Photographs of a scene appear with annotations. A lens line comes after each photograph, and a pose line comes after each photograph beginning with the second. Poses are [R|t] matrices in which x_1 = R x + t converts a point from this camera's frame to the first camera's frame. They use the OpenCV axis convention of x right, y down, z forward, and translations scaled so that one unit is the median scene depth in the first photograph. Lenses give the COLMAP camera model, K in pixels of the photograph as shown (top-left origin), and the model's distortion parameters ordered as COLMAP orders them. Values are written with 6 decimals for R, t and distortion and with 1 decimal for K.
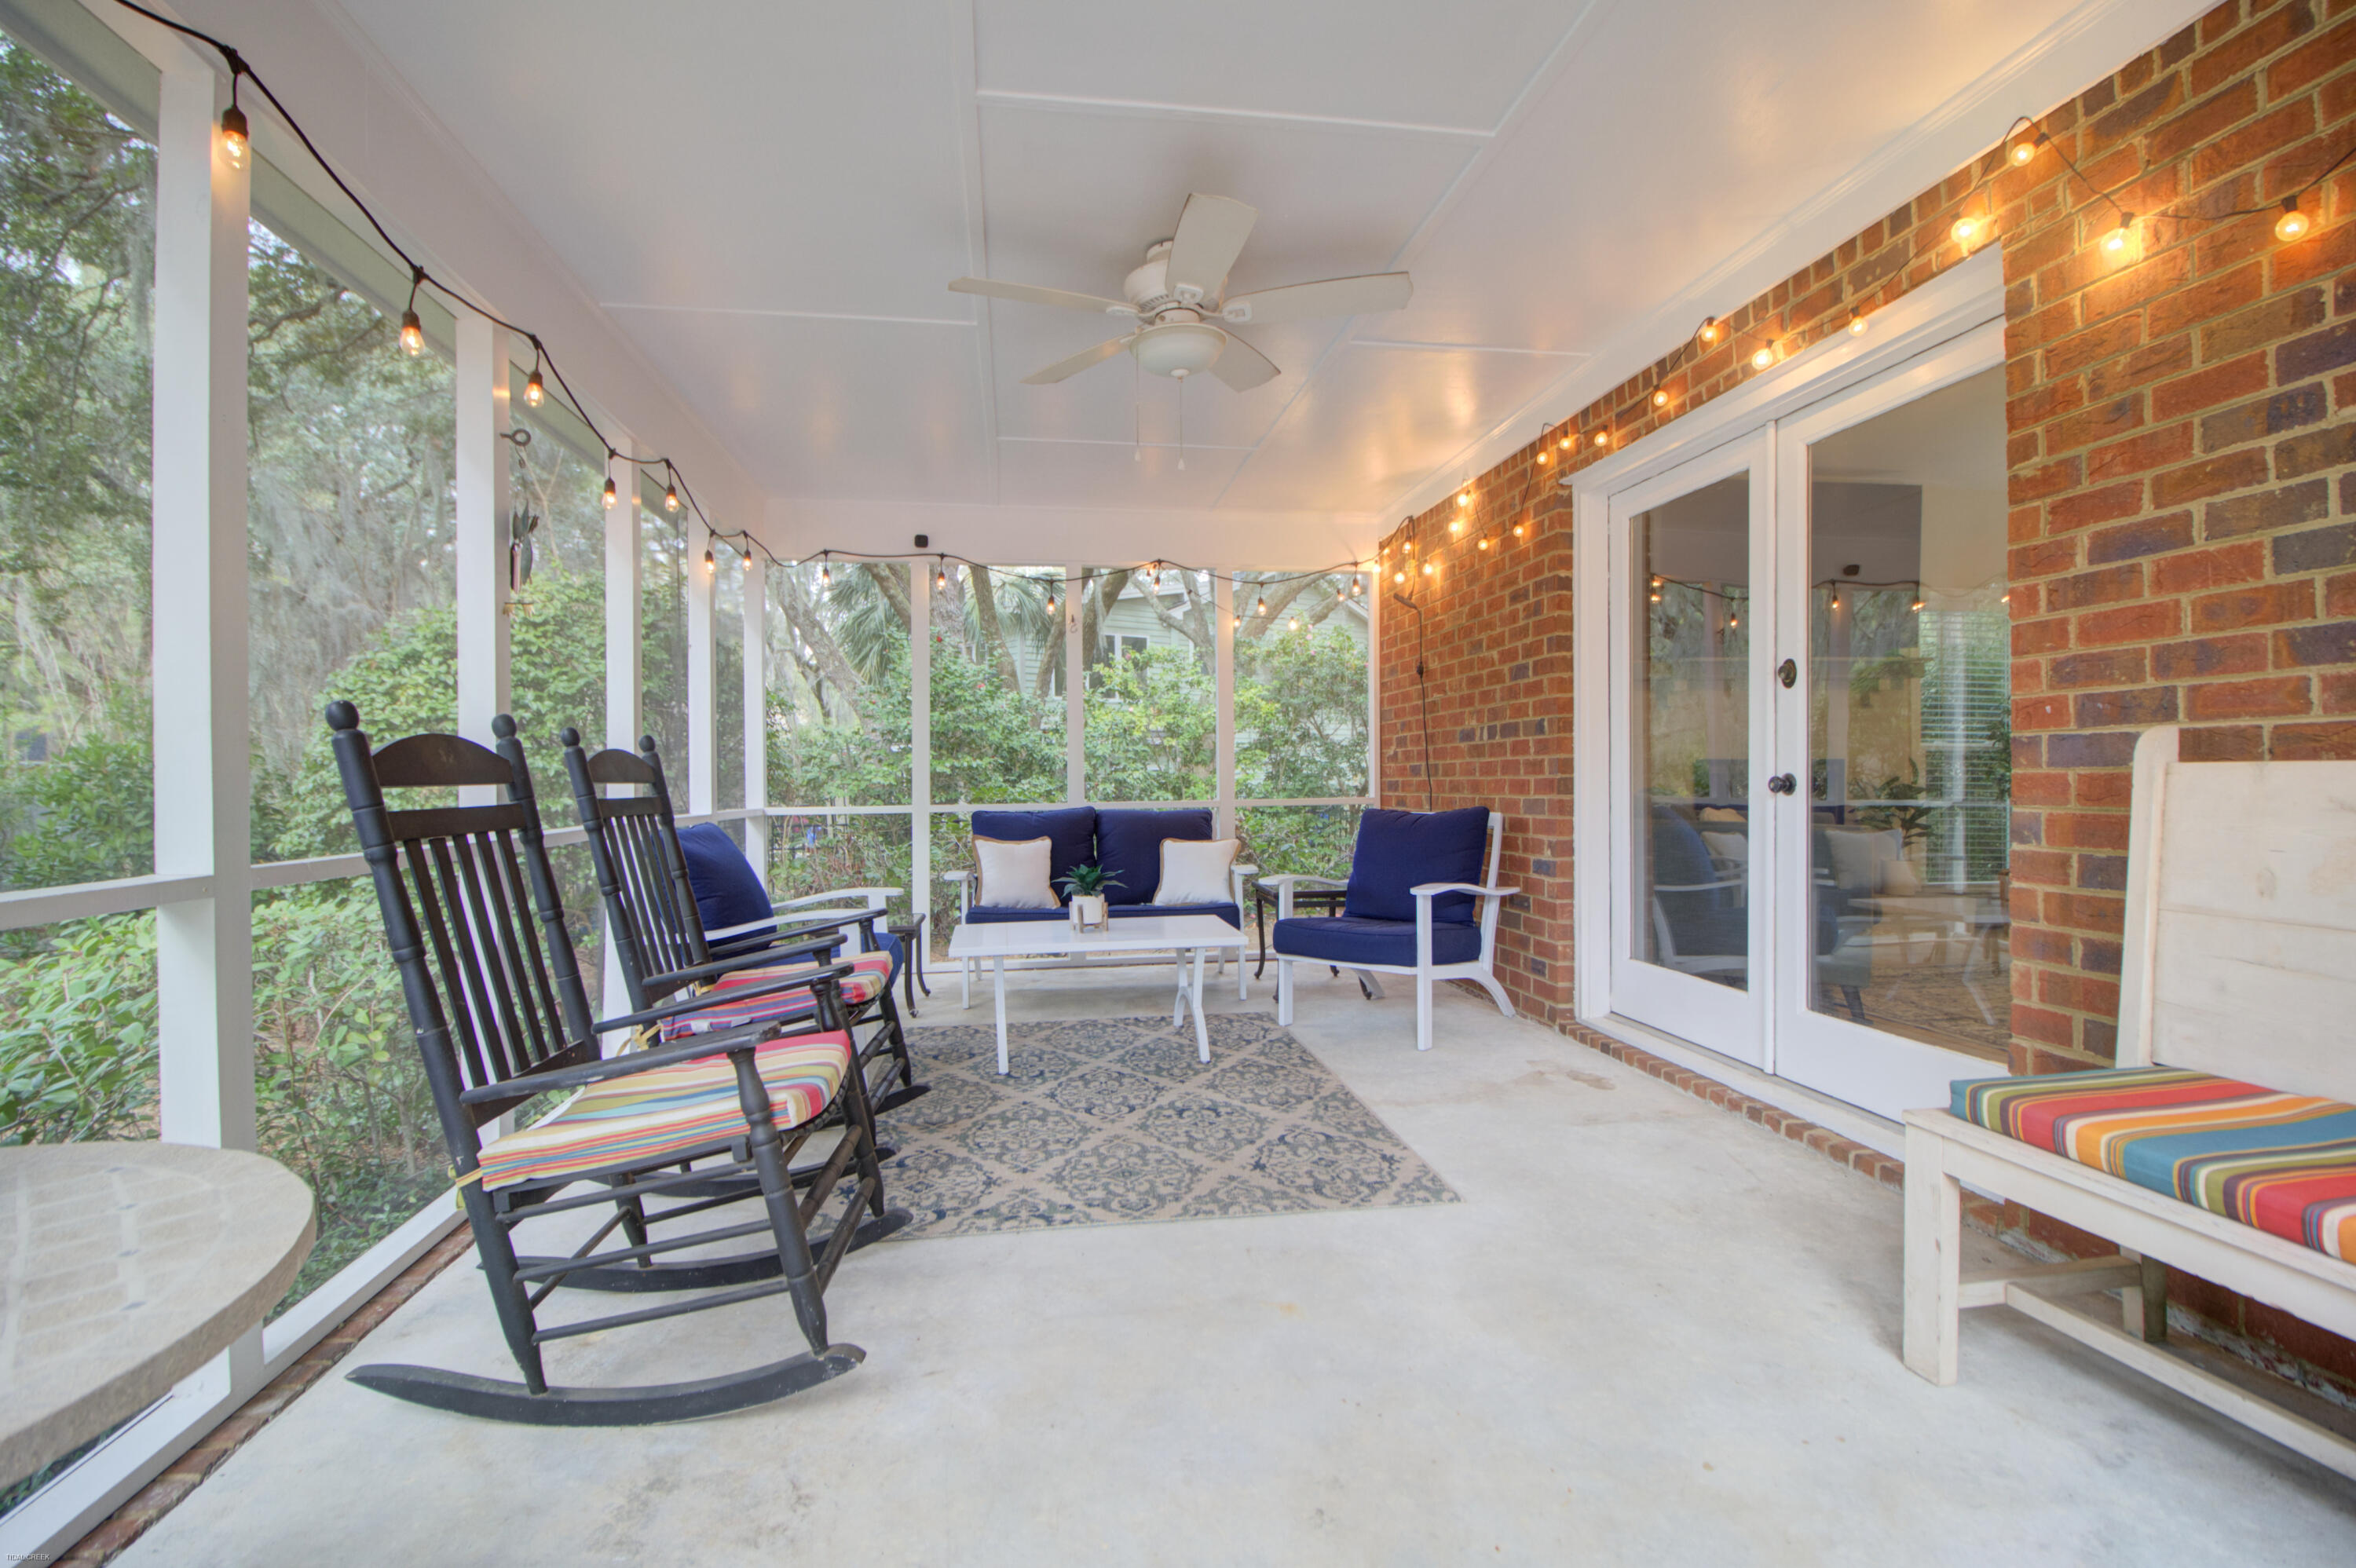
lens RADIAL K [[1086.2, 0, 1177.7], [0, 1086.2, 784.4], [0, 0, 1]] dist [-0.007481, -0.000702]
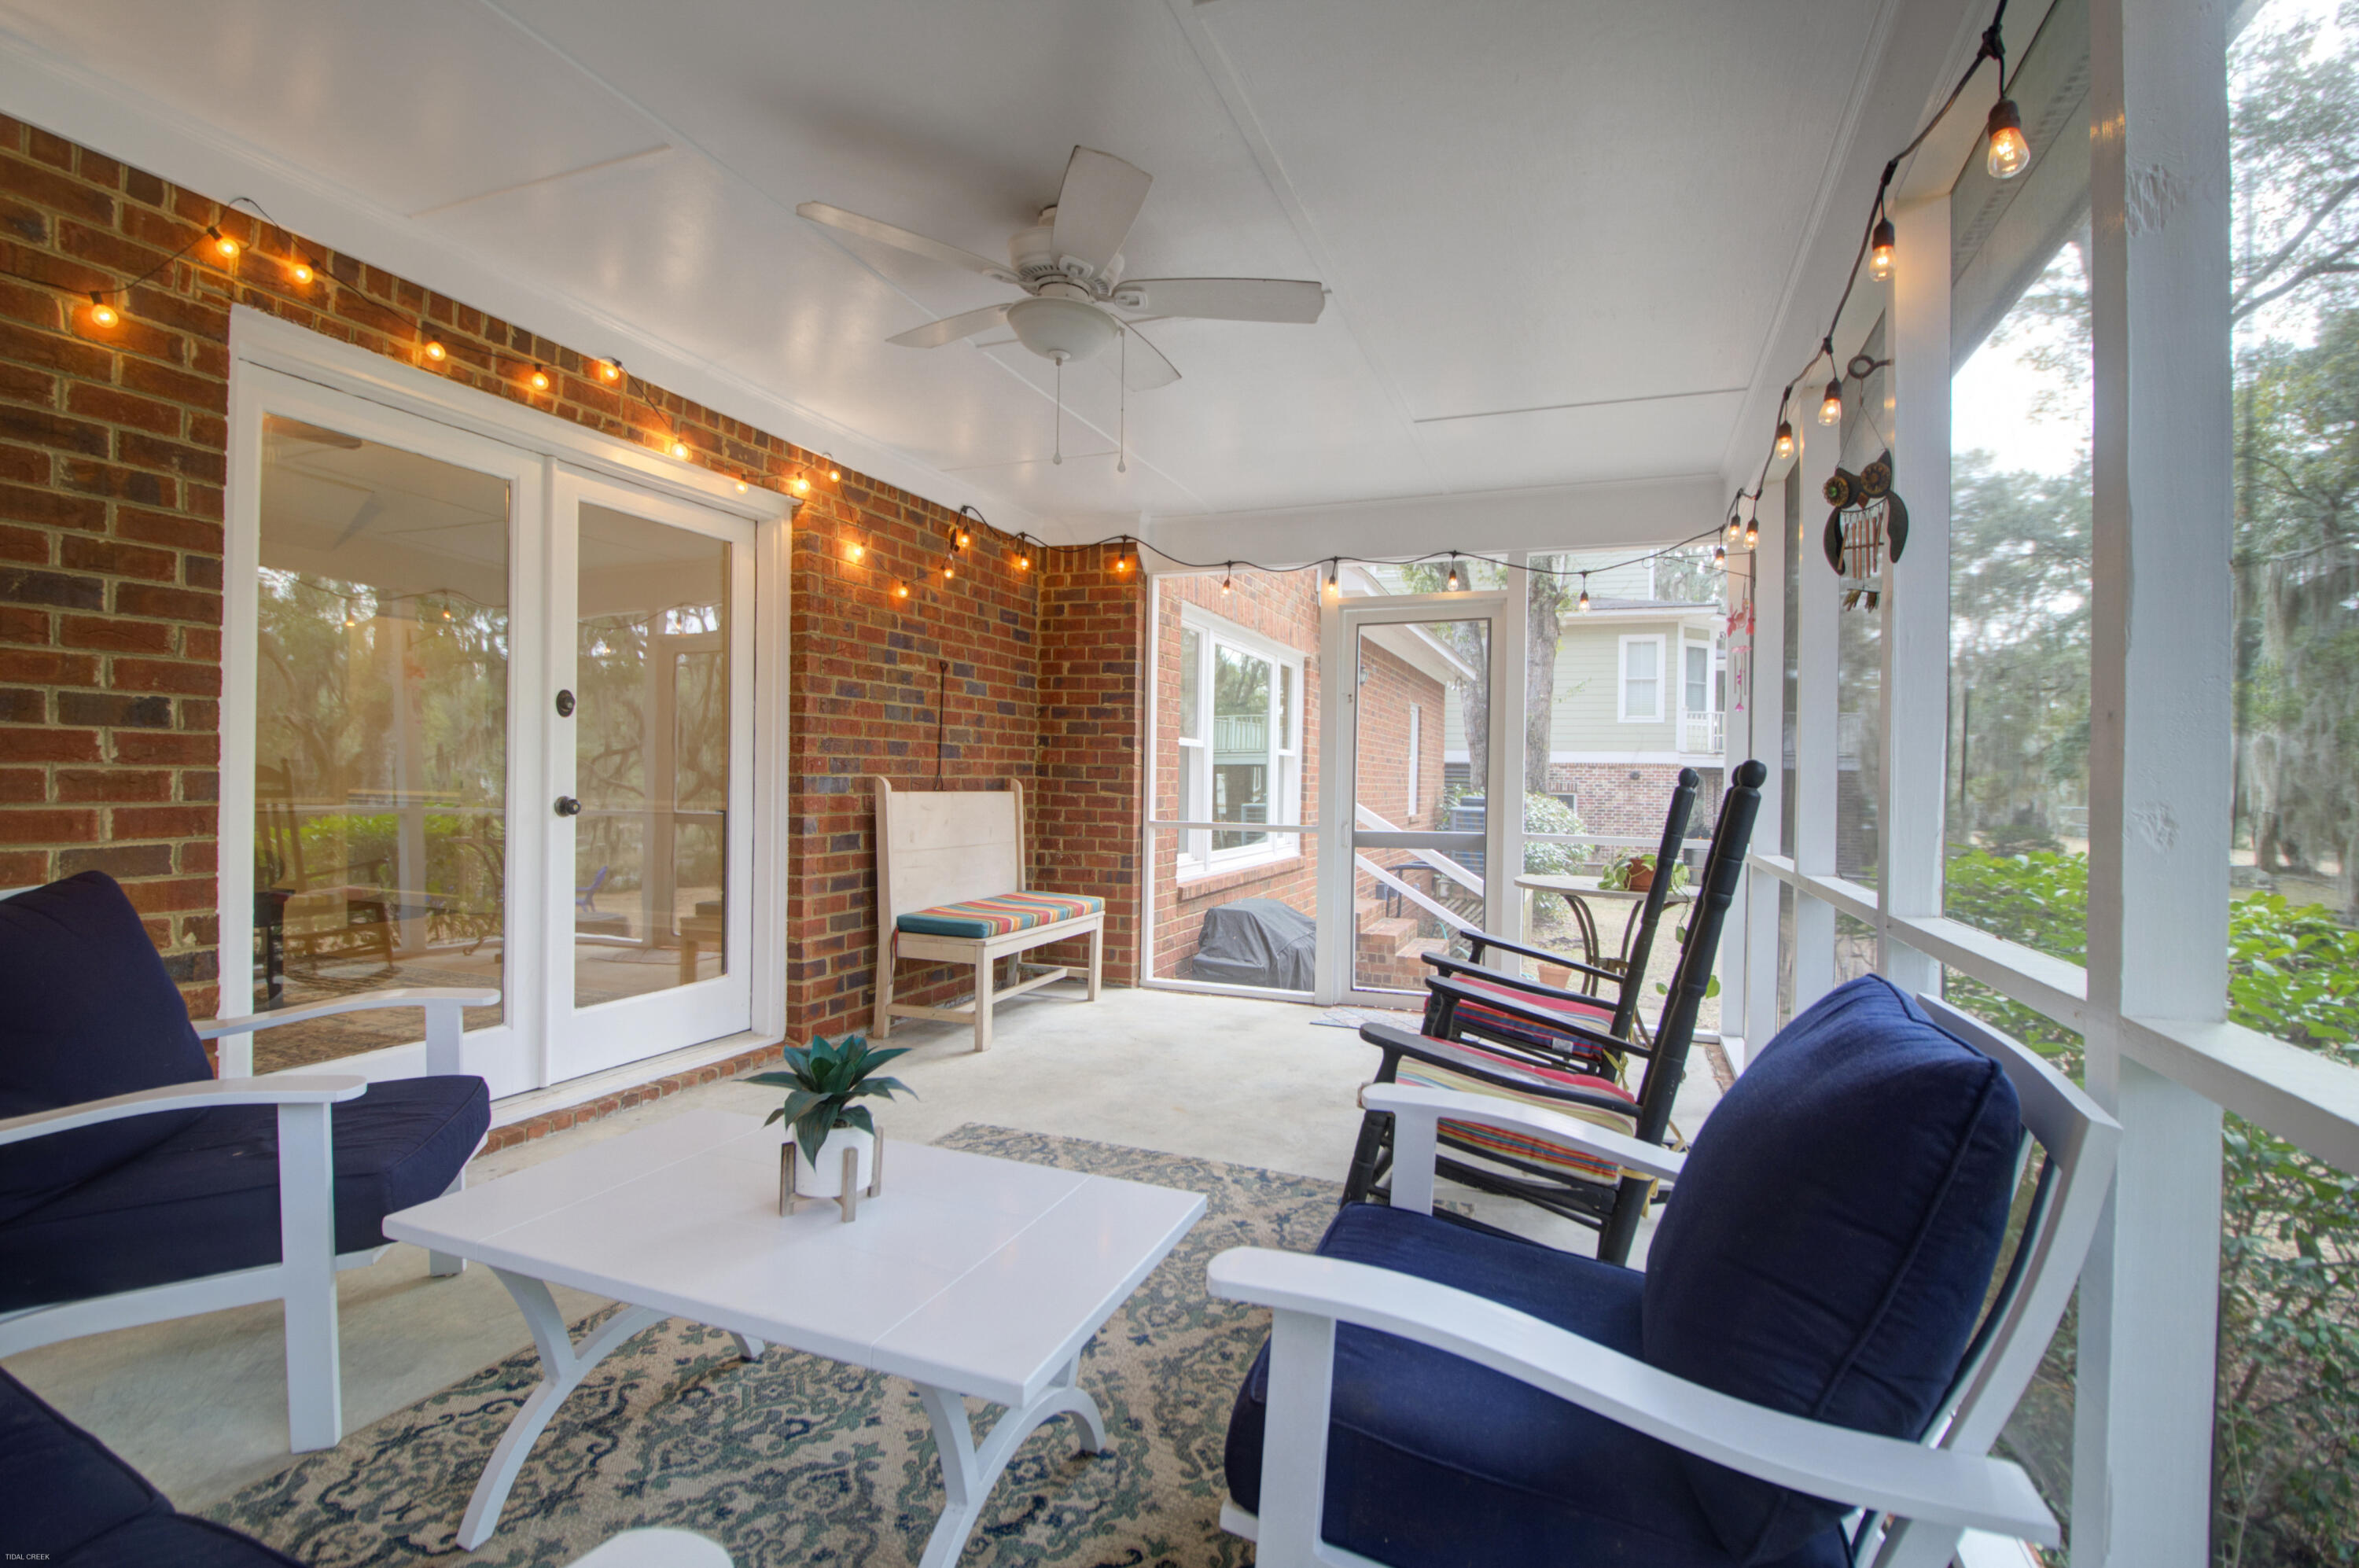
lens RADIAL K [[1087.7, 0, 1165.4], [0, 1087.7, 784.8], [0, 0, 1]] dist [-0.007481, -0.000702]
pose [[-0.859343, -0.010023, 0.511301, -0.583490], [-0.006860, 0.999944, 0.008072, -0.040569], [-0.511353, 0.003429, -0.859364, 1.899916]]
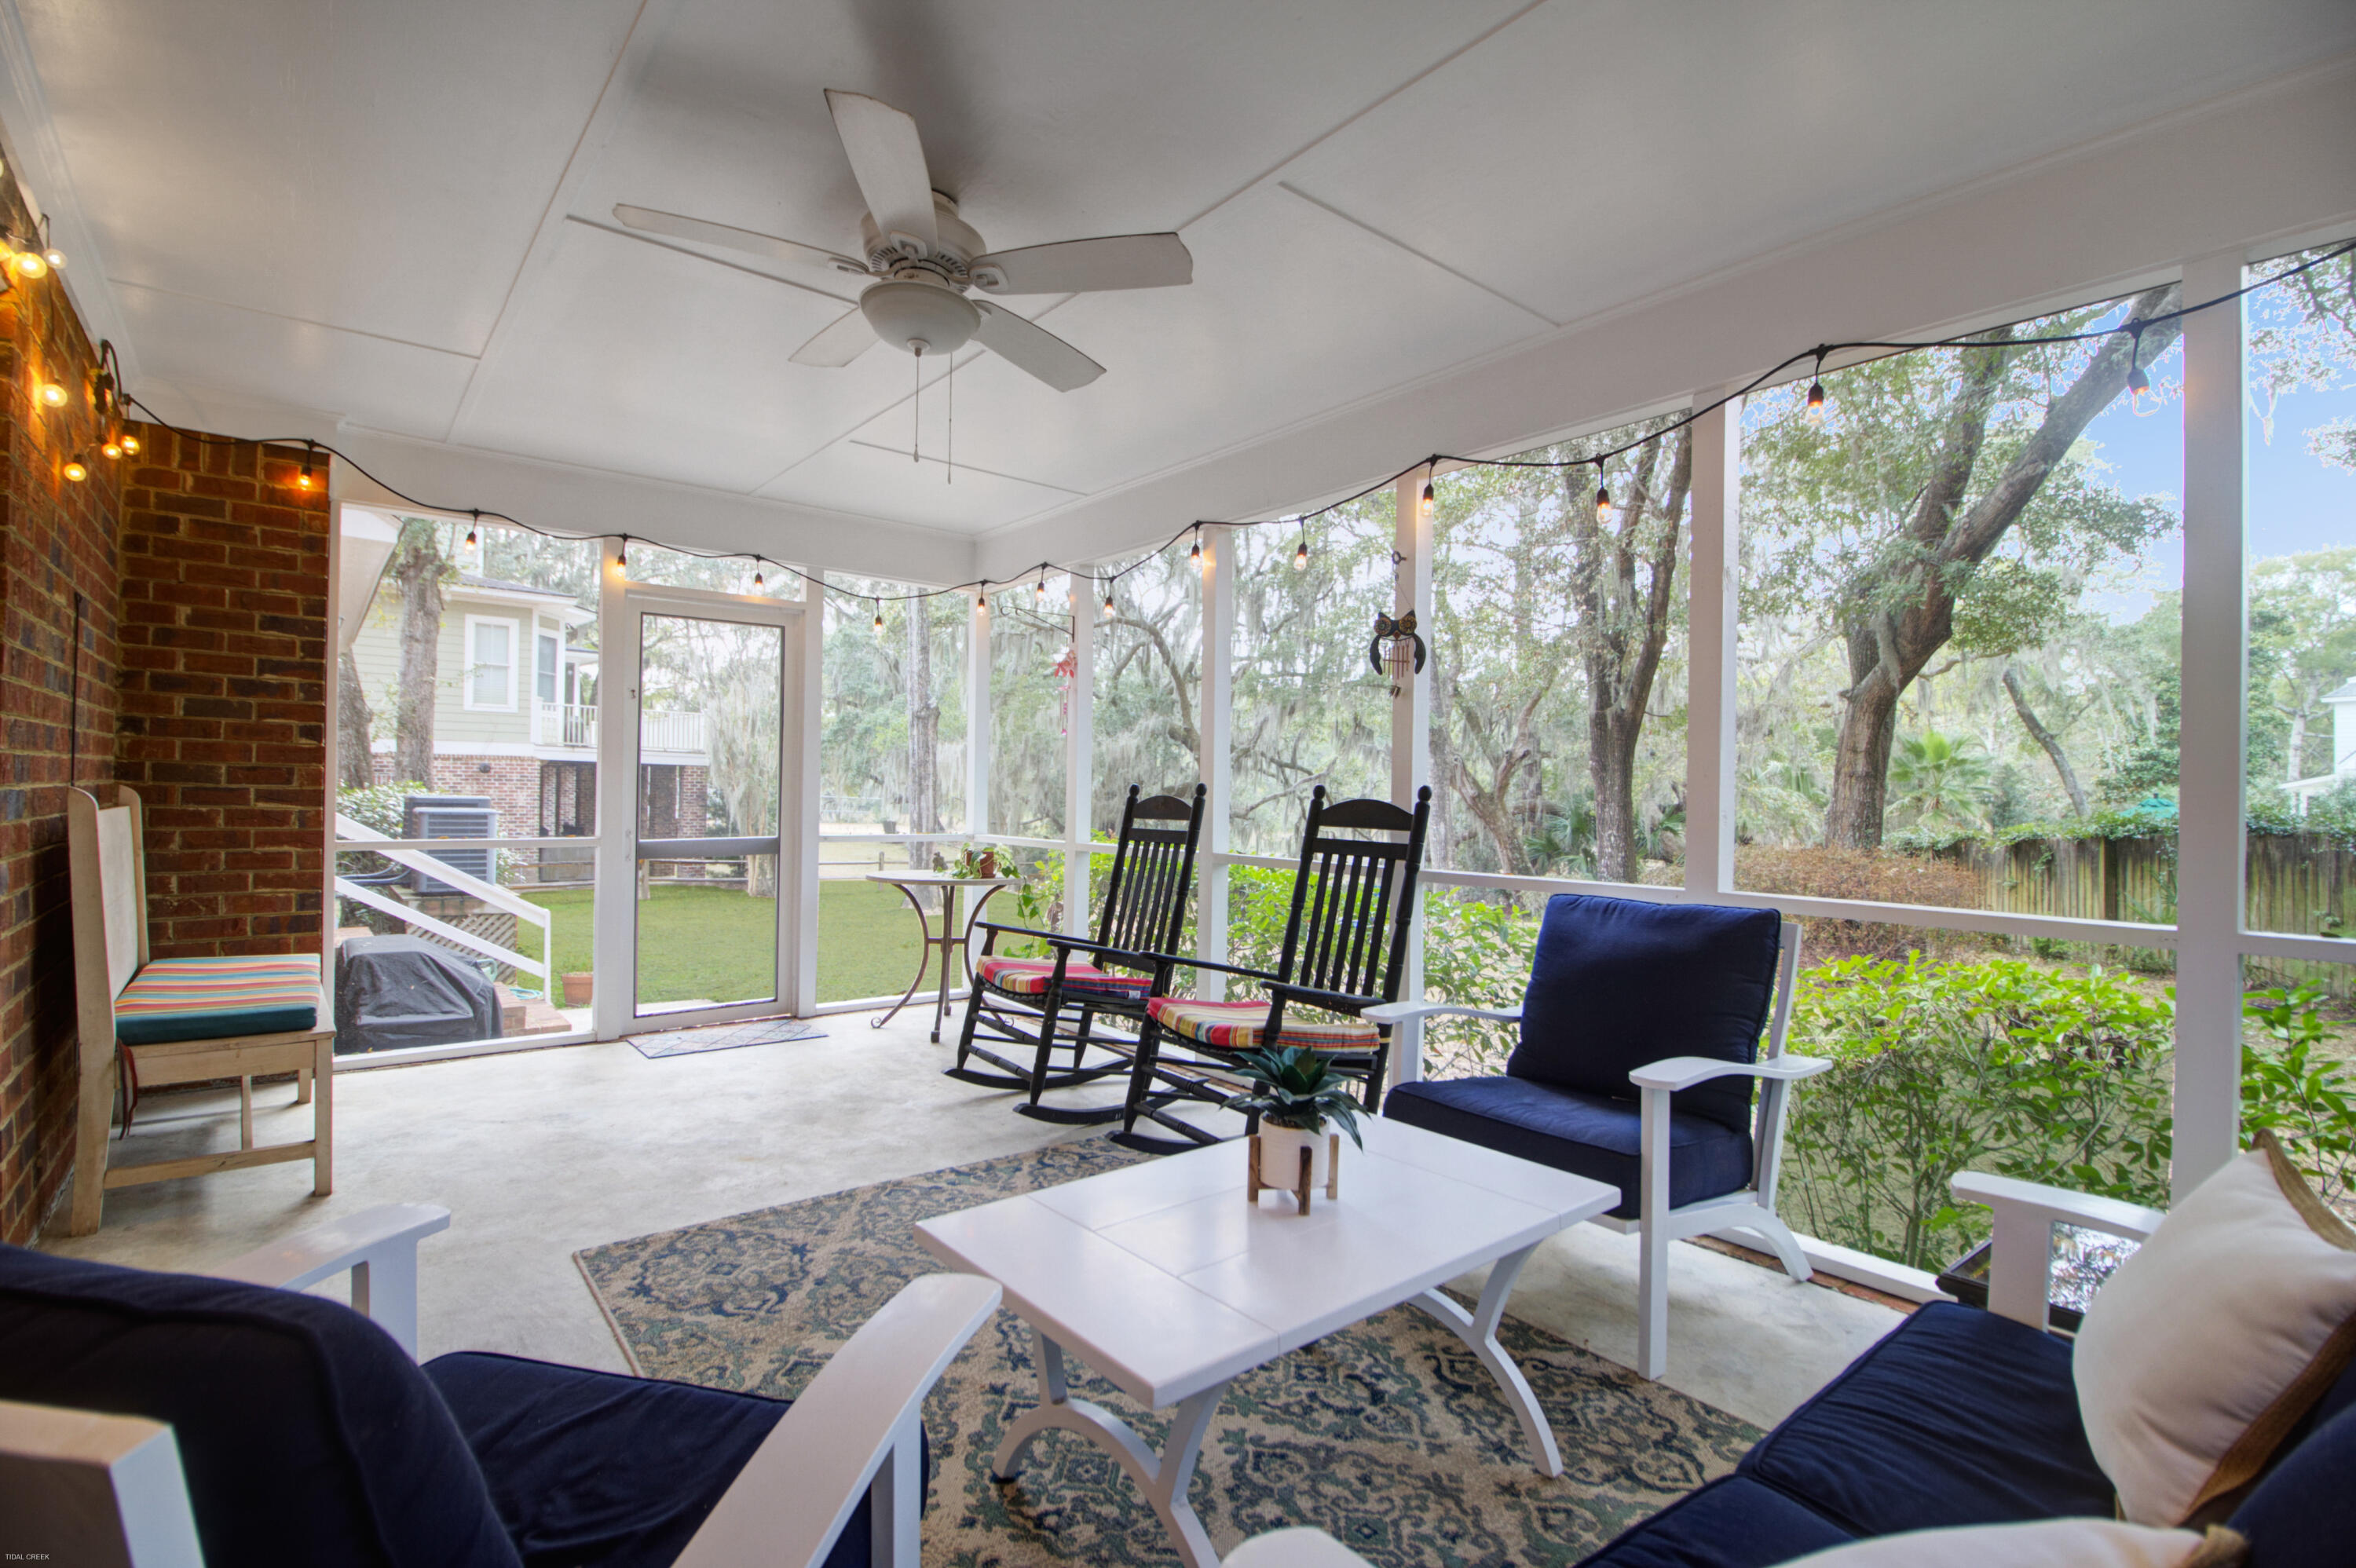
lens RADIAL K [[1086.2, 0, 1179.1], [0, 1086.2, 783.2], [0, 0, 1]] dist [-0.007481, -0.000702]
pose [[-0.862564, -0.008420, -0.505877, 0.273974], [-0.012140, 0.999918, 0.004057, -0.056304], [0.505802, 0.009641, -0.862596, 2.010883]]
